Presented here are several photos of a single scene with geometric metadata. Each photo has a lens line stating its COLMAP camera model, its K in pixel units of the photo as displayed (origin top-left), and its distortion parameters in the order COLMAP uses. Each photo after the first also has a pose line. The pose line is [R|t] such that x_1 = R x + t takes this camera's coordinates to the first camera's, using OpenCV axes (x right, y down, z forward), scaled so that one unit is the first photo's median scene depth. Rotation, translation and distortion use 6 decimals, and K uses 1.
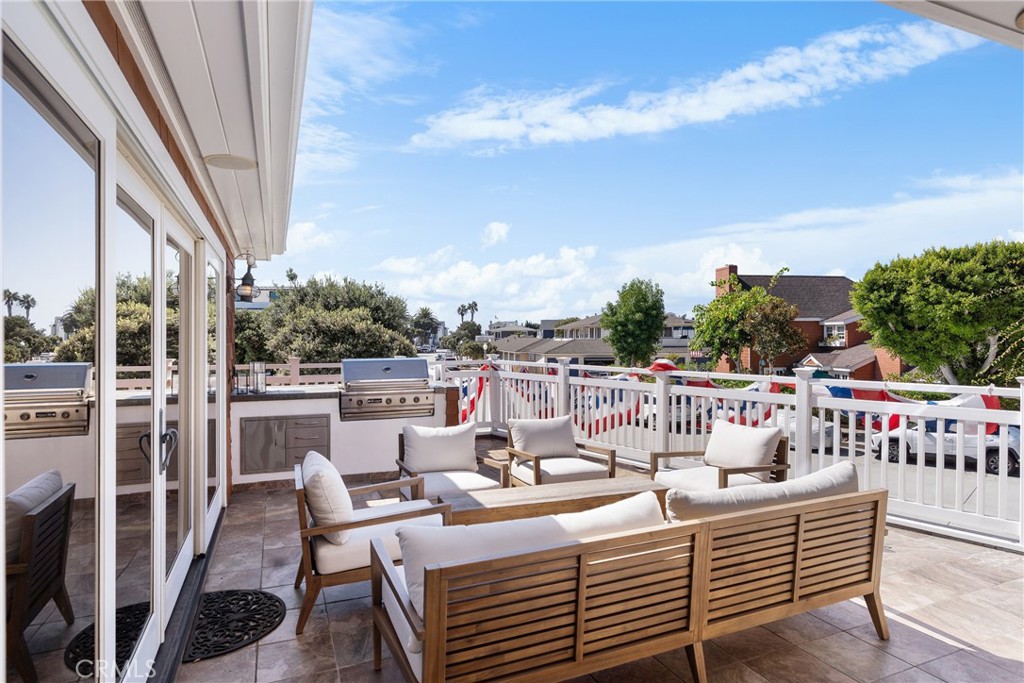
lens RADIAL K [[557.0, 0, 510.2], [0, 557.0, 342.2], [0, 0, 1]] dist [-0.017423, 0.001189]
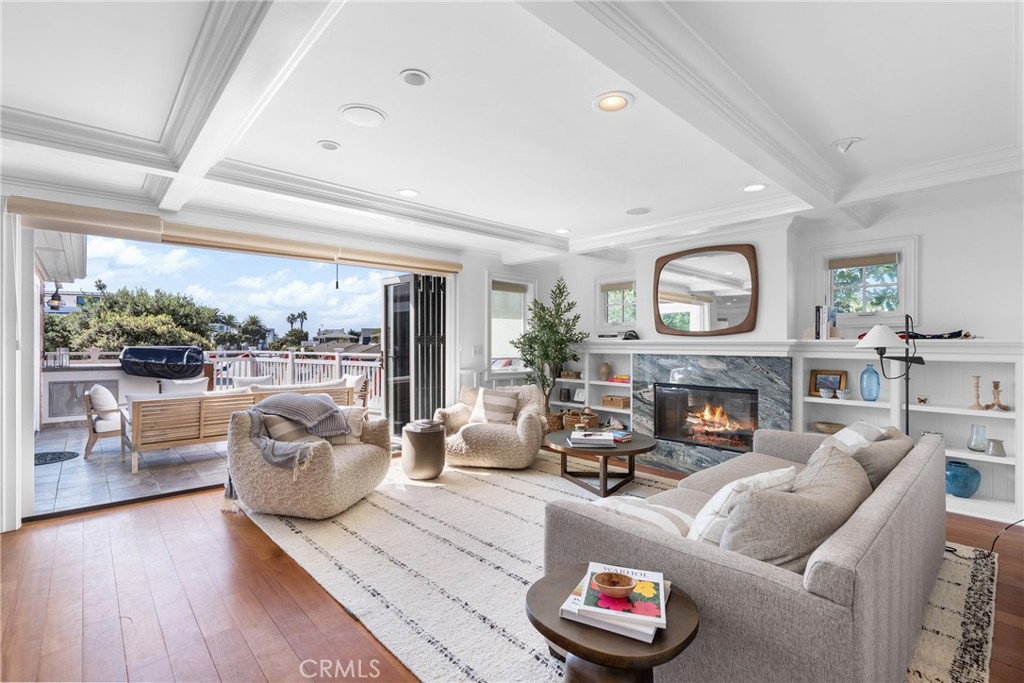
lens RADIAL K [[473.1, 0, 517.1], [0, 473.1, 342.7], [0, 0, 1]] dist [-0.009167, 0.001459]
pose [[0.941827, 0.004567, 0.336067, 0.087711], [-0.000302, 0.999919, -0.012743, 0.010441], [-0.336098, 0.011901, 0.941752, -0.194668]]
